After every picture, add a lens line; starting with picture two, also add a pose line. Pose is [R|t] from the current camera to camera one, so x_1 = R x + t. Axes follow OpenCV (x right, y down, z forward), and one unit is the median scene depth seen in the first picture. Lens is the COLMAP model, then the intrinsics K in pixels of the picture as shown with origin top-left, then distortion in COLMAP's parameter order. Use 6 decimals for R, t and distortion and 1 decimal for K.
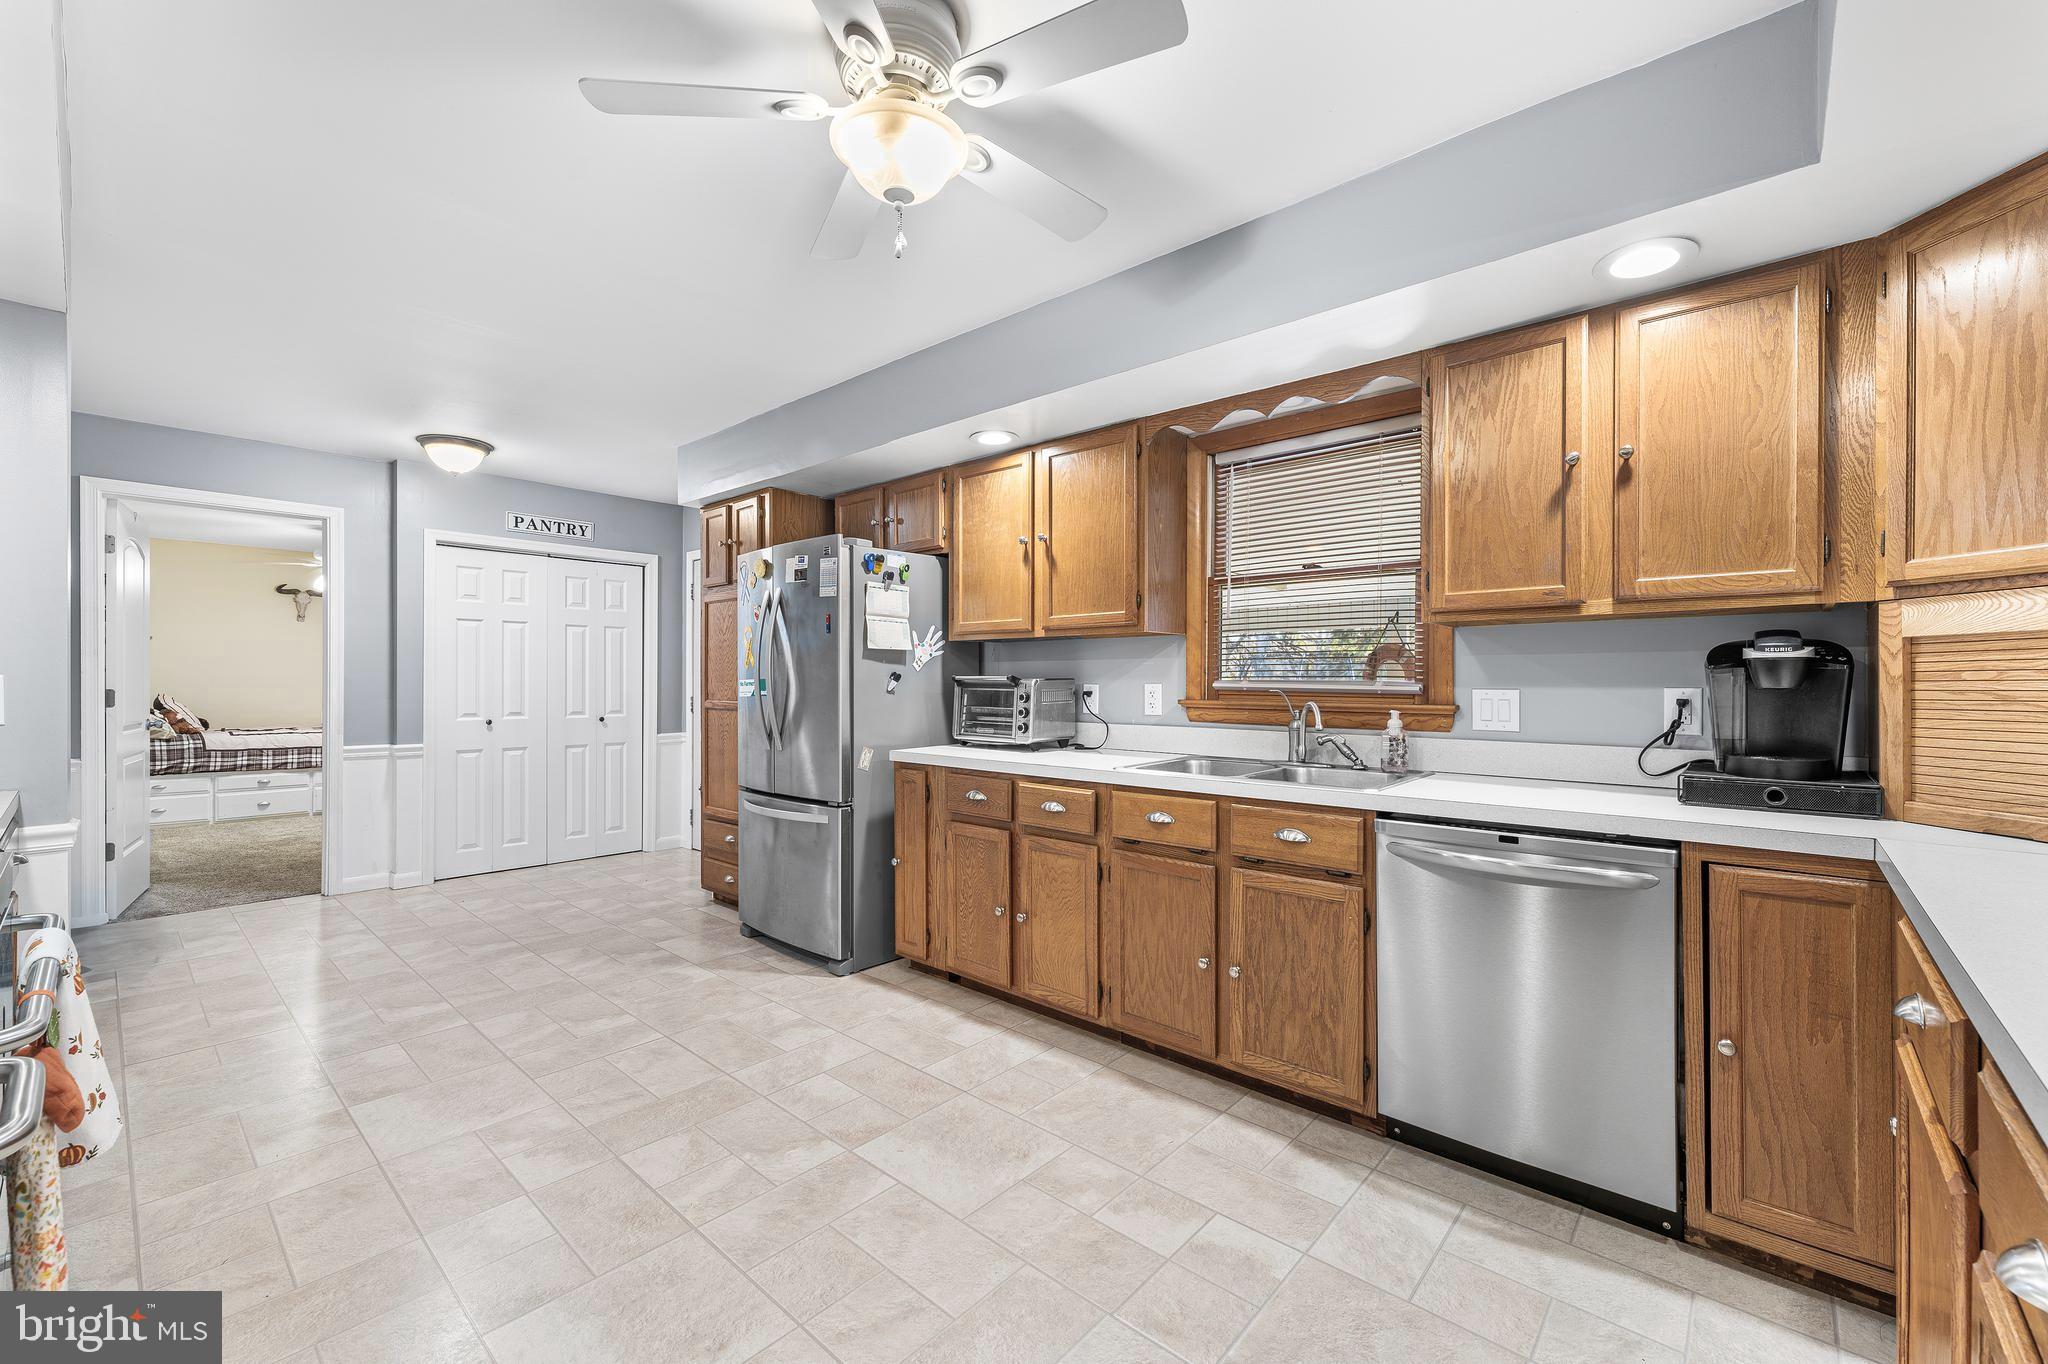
lens RADIAL K [[840.9, 0, 1024.0], [0, 840.9, 682.0], [0, 0, 1]] dist [0.001649, 0.000037]
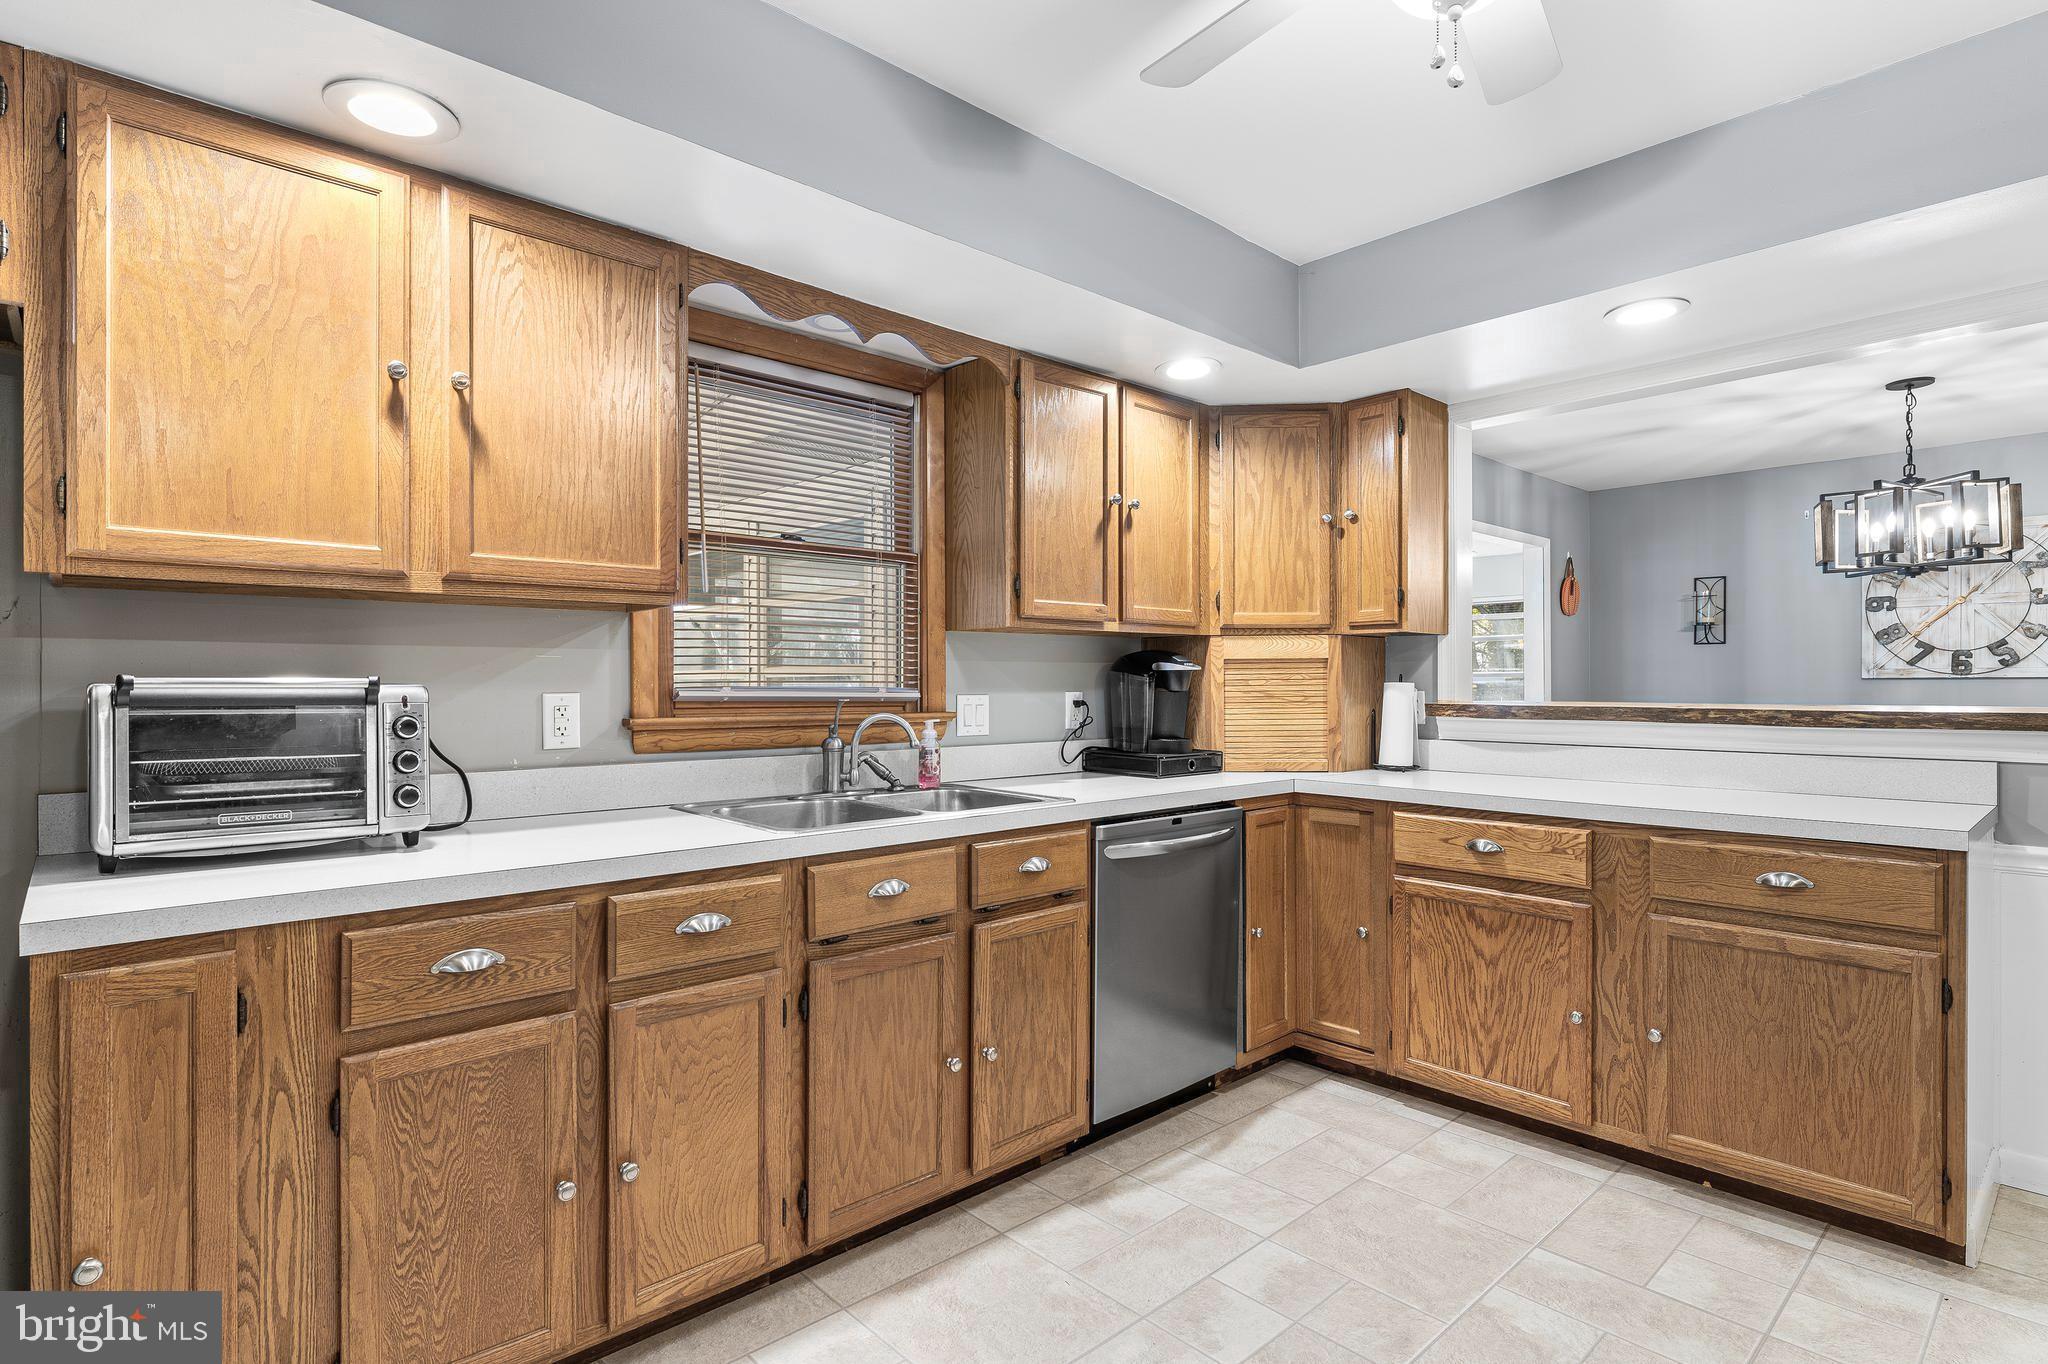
lens RADIAL K [[1026.5, 0, 1024.0], [0, 1026.5, 682.0], [0, 0, 1]] dist [0.000127, 0.000203]
pose [[0.094031, 0.001272, 0.995568, -0.559875], [0.003939, 0.999991, -0.001649, -0.003351], [-0.995562, 0.004076, 0.094025, 0.690225]]
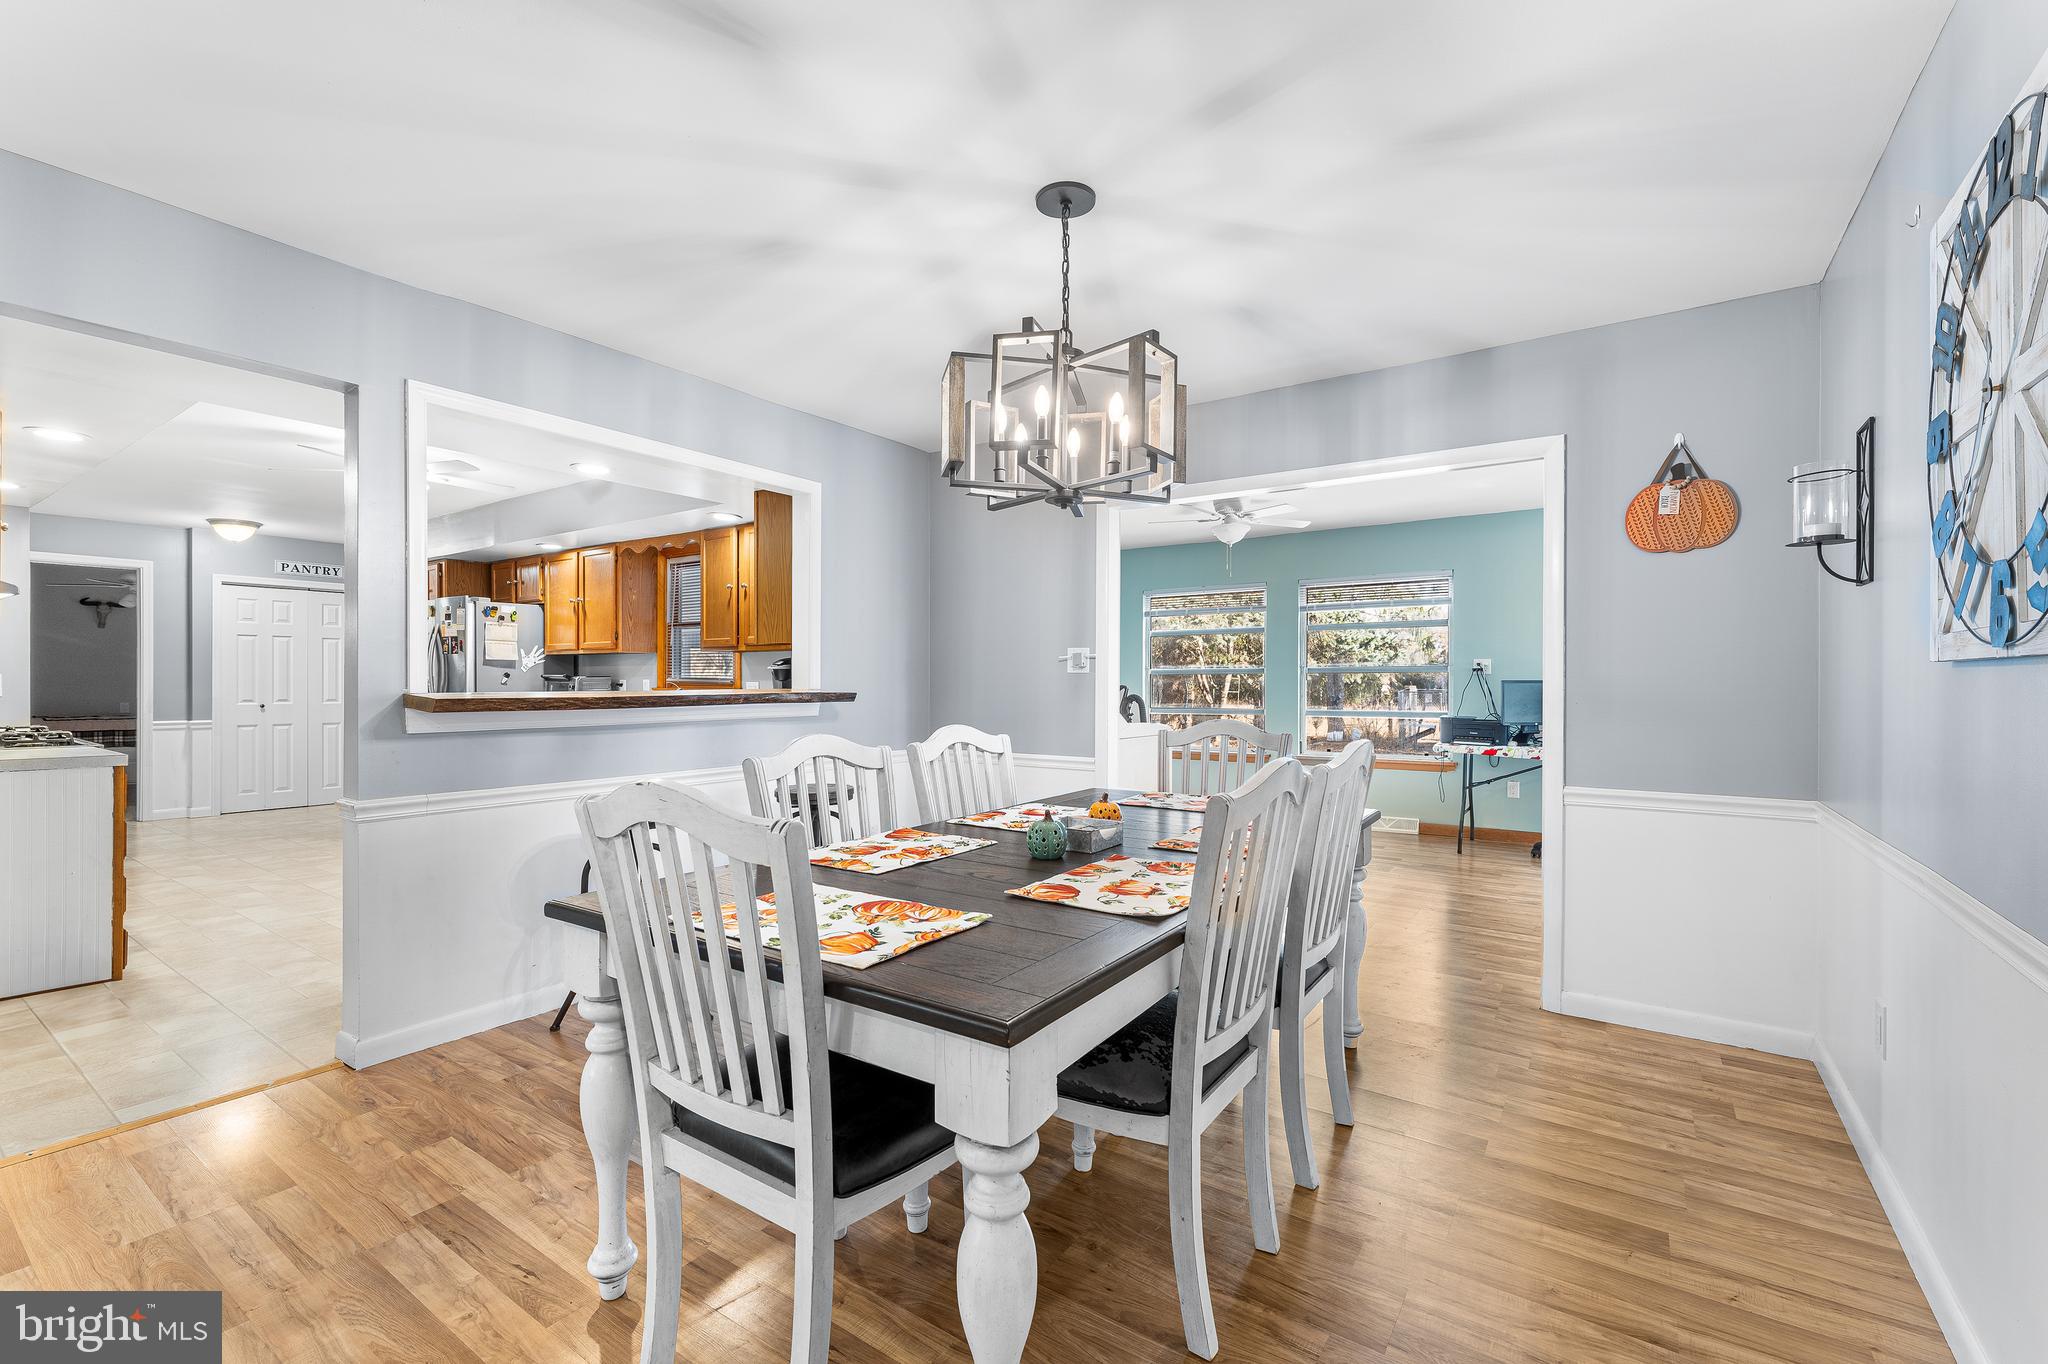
lens RADIAL K [[873.0, 0, 1024.0], [0, 873.0, 682.0], [0, 0, 1]] dist [-0.002820, -0.000530]
pose [[0.992033, -0.000429, 0.125976, 0.809739], [-0.000010, 0.999994, 0.003486, 0.001892], [-0.125977, -0.003459, 0.992027, -1.108594]]
